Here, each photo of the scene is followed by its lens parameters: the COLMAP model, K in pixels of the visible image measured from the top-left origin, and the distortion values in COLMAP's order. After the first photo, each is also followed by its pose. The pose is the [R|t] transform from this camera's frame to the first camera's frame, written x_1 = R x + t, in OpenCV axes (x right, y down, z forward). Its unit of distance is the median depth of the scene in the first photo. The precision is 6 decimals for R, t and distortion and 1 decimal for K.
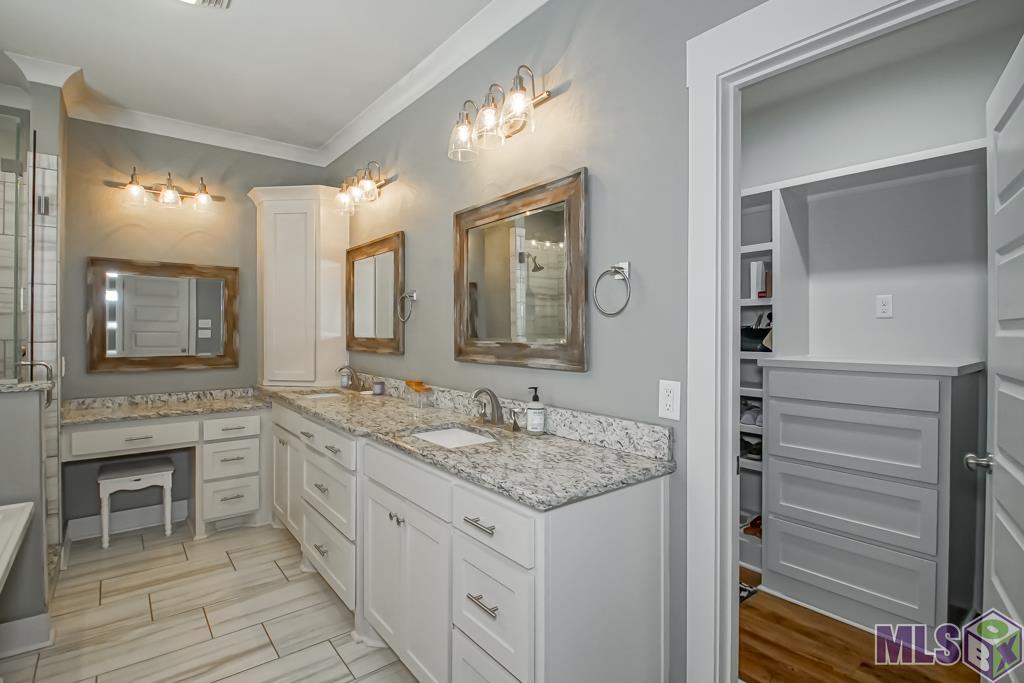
lens RADIAL K [[476.8, 0, 506.3], [0, 476.8, 331.0], [0, 0, 1]] dist [-0.005376, -0.005051]
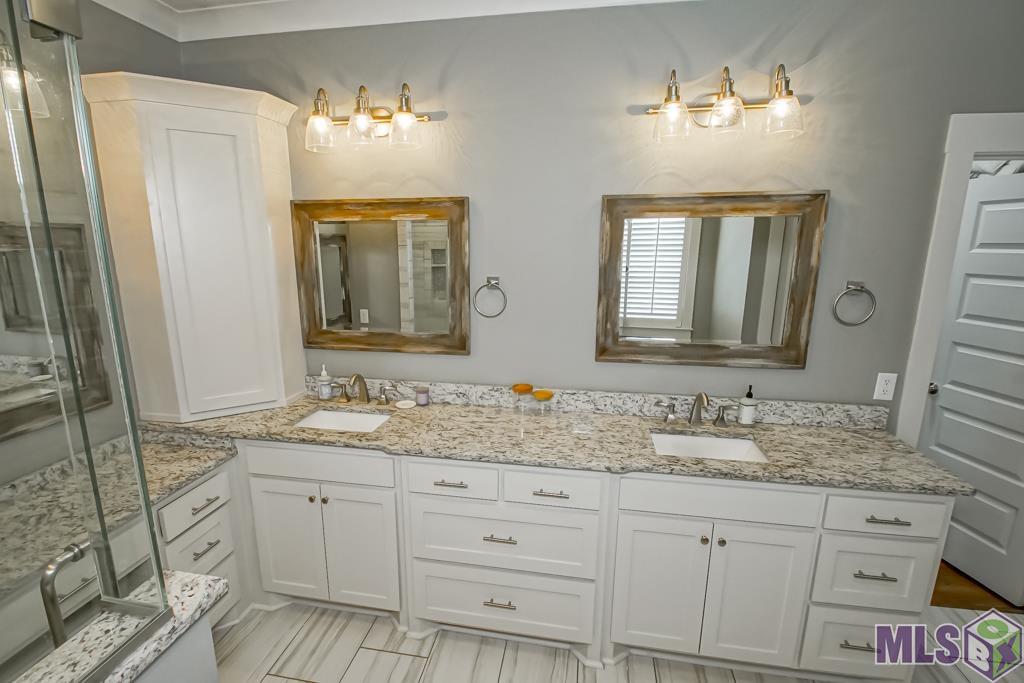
lens RADIAL K [[476.8, 0, 513.4], [0, 476.8, 351.6], [0, 0, 1]] dist [-0.005376, -0.005051]
pose [[0.774877, -0.143520, 0.615603, -0.649245], [0.009290, 0.976364, 0.215933, -0.127867], [-0.632044, -0.161603, 0.757895, 0.324462]]
